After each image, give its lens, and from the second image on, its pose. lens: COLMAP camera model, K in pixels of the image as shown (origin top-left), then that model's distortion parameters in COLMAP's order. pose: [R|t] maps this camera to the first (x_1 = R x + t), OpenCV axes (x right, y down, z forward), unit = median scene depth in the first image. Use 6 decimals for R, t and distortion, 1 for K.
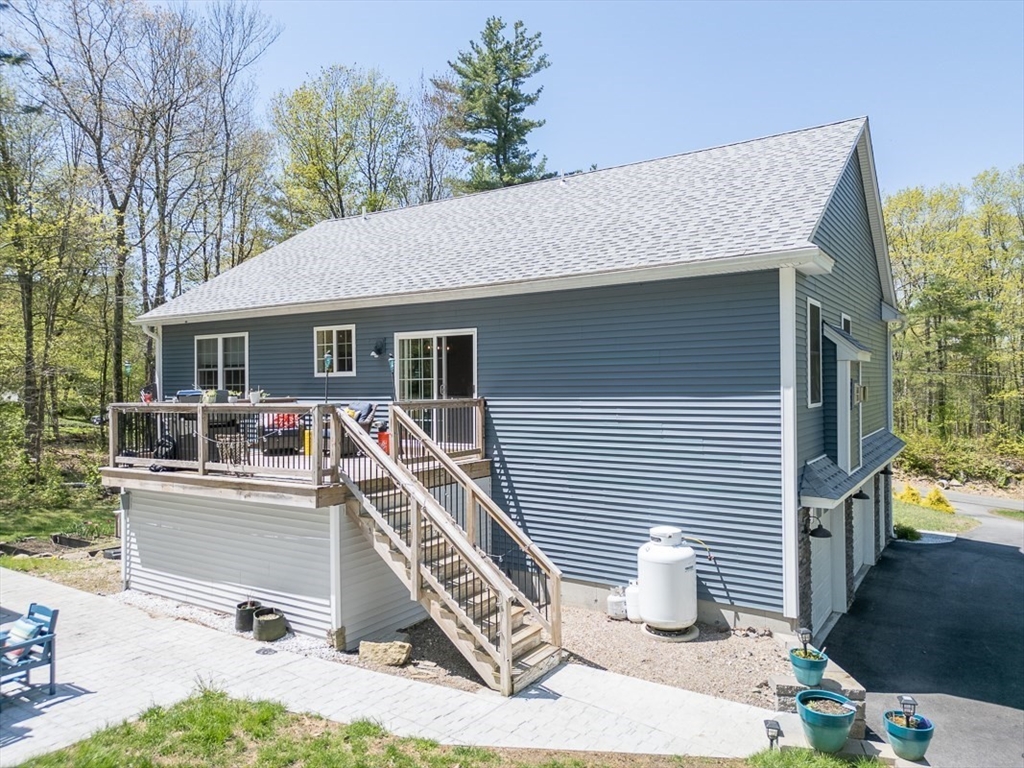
lens RADIAL K [[729.8, 0, 509.8], [0, 729.8, 385.6], [0, 0, 1]] dist [0.011962, -0.000488]
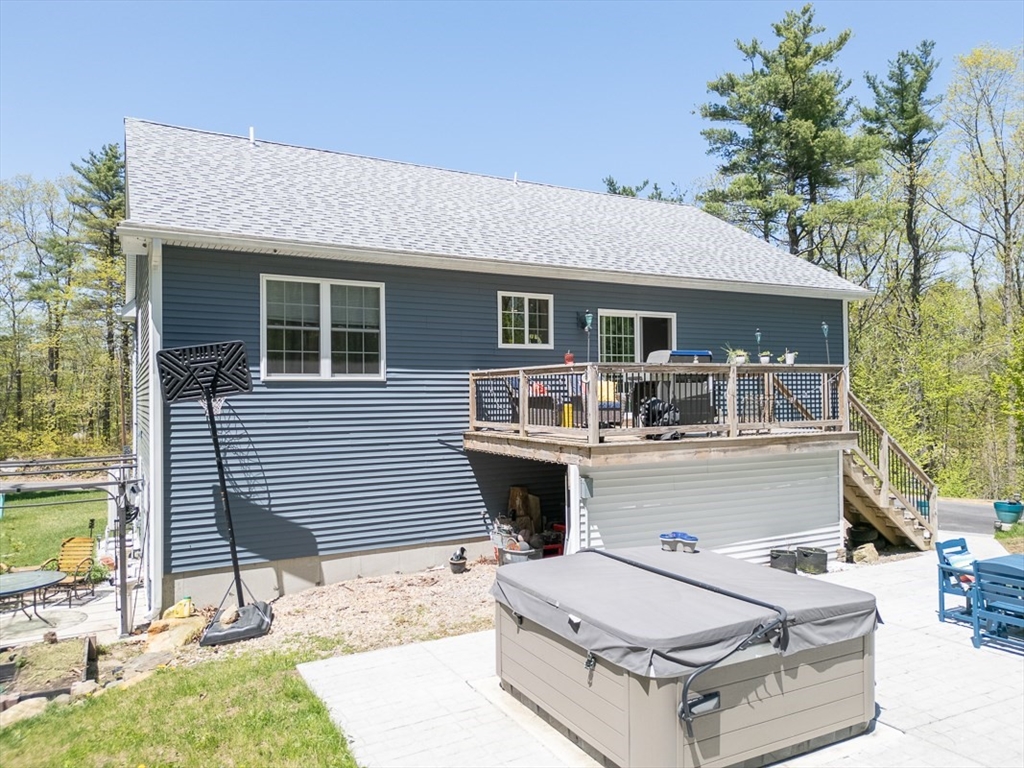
lens RADIAL K [[729.8, 0, 508.4], [0, 729.8, 383.4], [0, 0, 1]] dist [0.011962, -0.000488]
pose [[0.487572, 0.025027, 0.872724, -1.053778], [0.009049, 0.999391, -0.033714, 0.061709], [-0.873036, 0.024335, 0.487048, 0.592331]]
